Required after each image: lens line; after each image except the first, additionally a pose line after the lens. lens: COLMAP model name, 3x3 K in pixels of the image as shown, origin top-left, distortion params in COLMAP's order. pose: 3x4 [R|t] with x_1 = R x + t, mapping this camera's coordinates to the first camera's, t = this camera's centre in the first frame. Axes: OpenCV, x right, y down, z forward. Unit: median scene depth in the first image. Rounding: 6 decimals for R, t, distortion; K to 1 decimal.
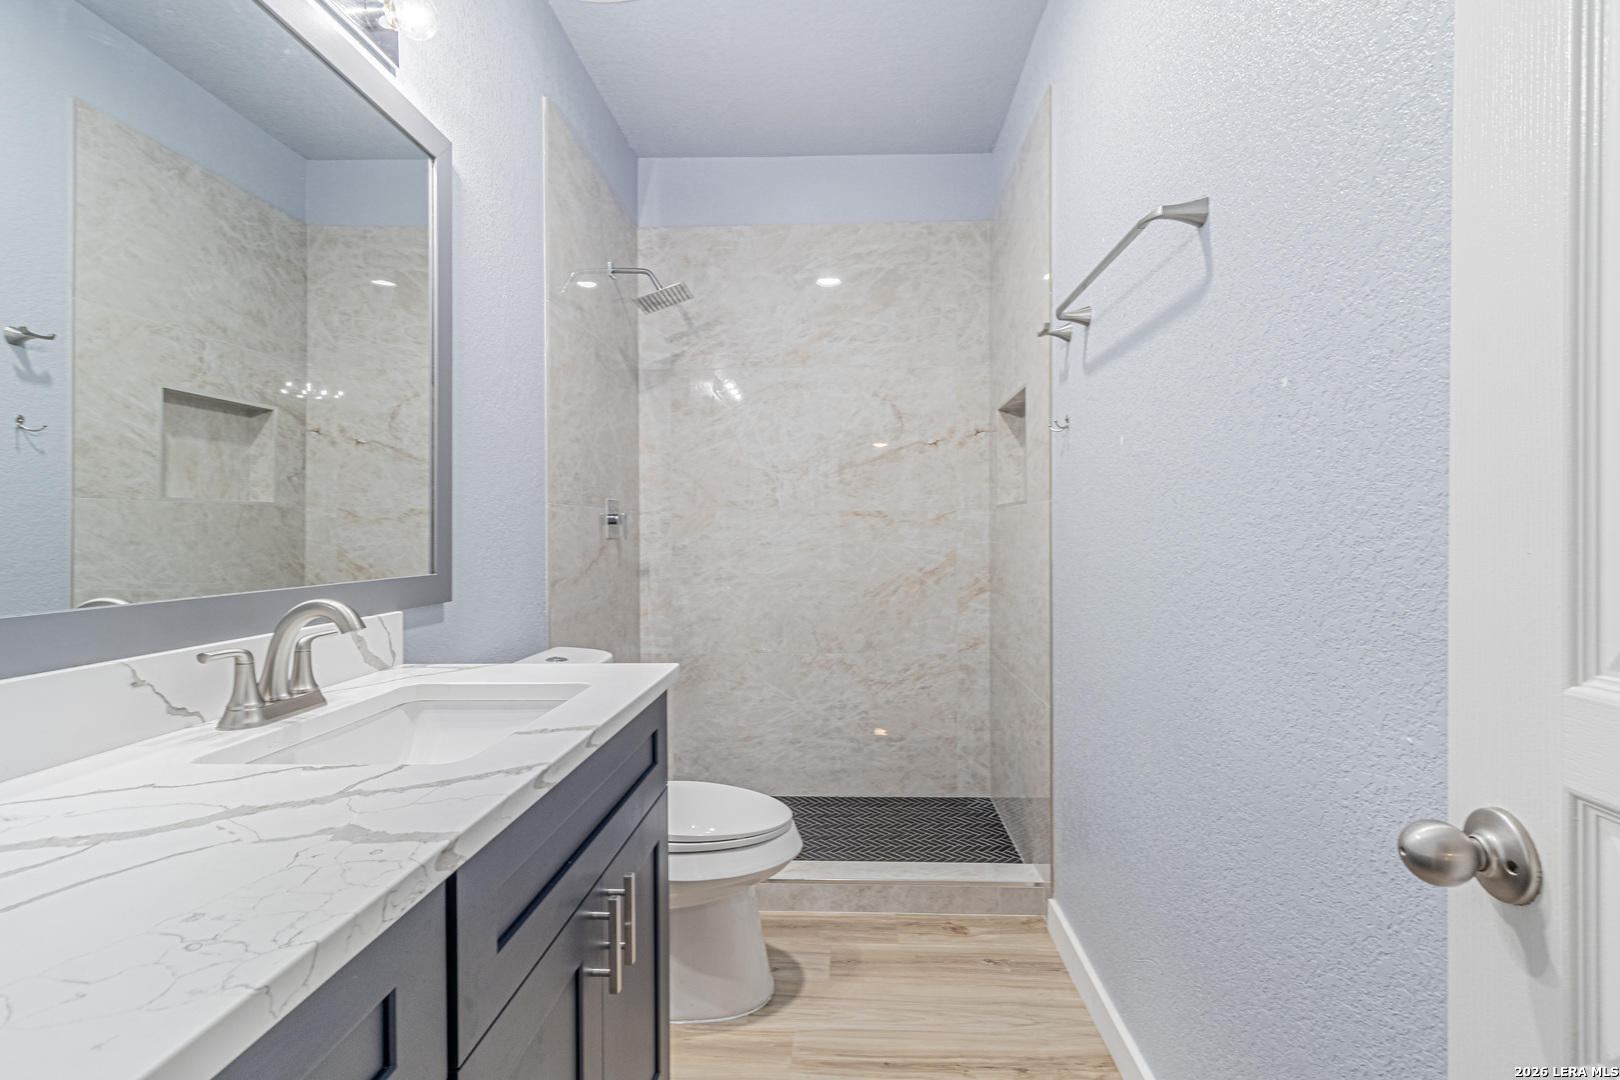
lens RADIAL K [[773.2, 0, 808.4], [0, 773.2, 535.2], [0, 0, 1]] dist [0.004820, 0.000002]
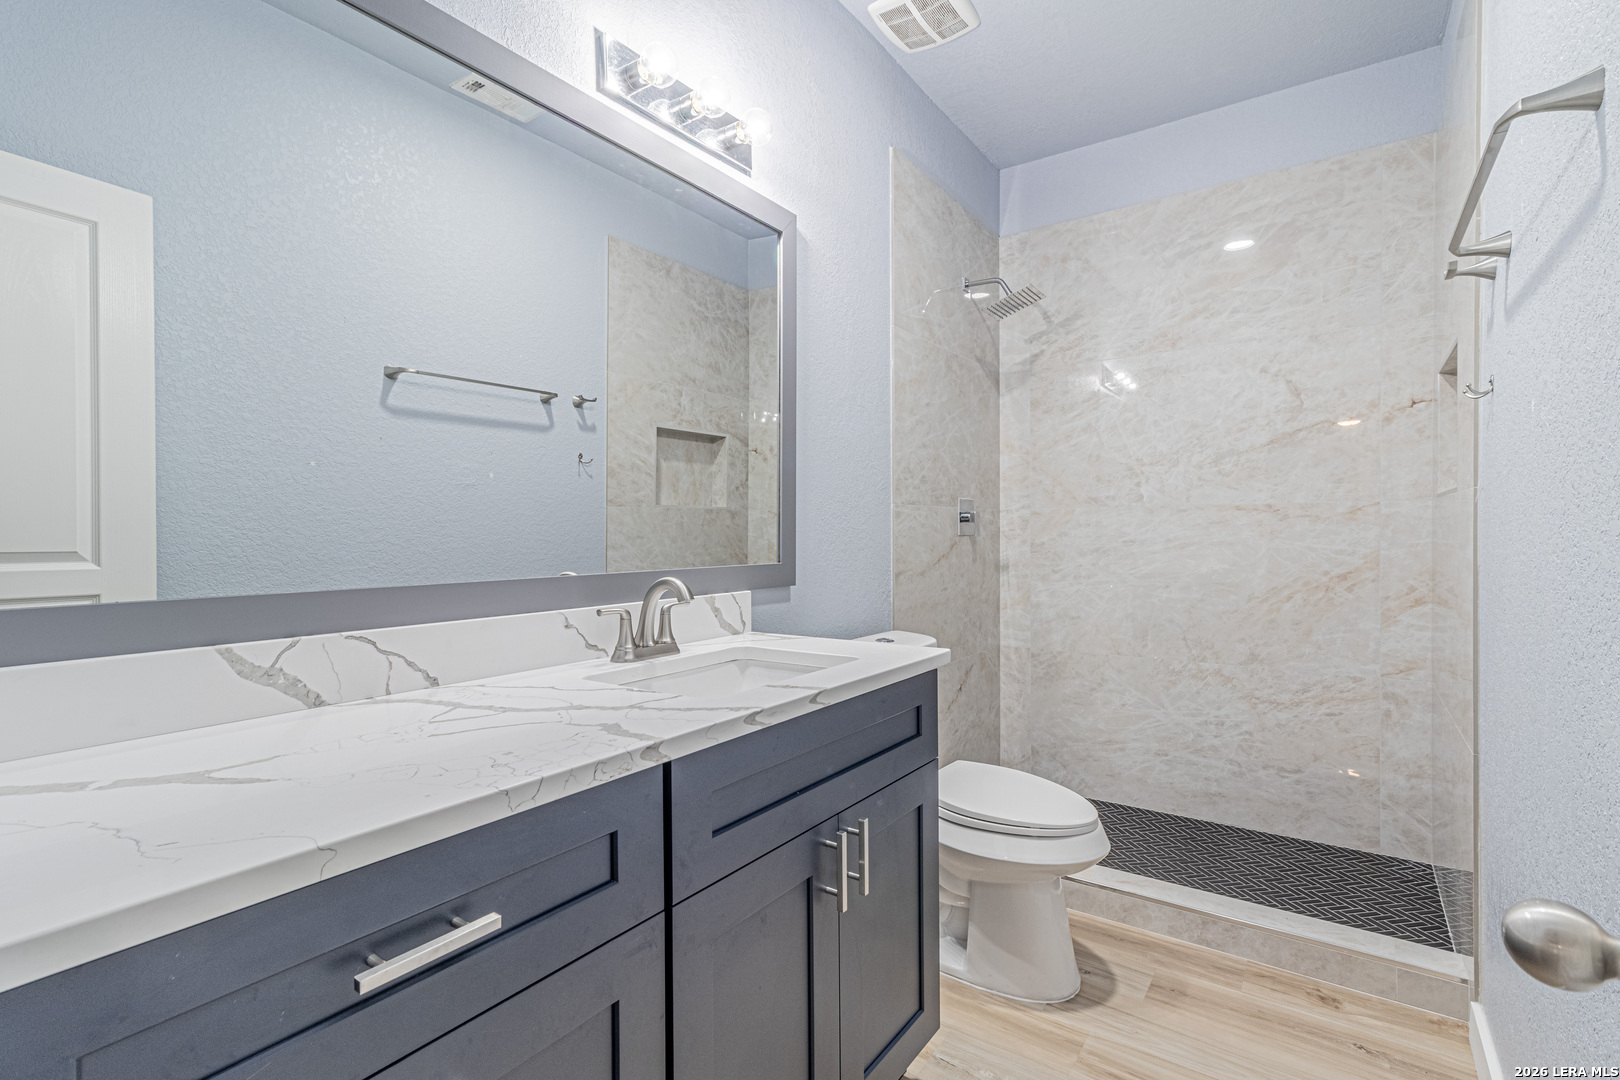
lens RADIAL K [[773.2, 0, 808.4], [0, 773.2, 535.2], [0, 0, 1]] dist [0.004820, 0.000002]
pose [[0.831529, 0.002647, -0.555475, 0.159481], [-0.000644, 0.999993, 0.003801, 0.000265], [0.555481, -0.002803, 0.831525, -0.012463]]
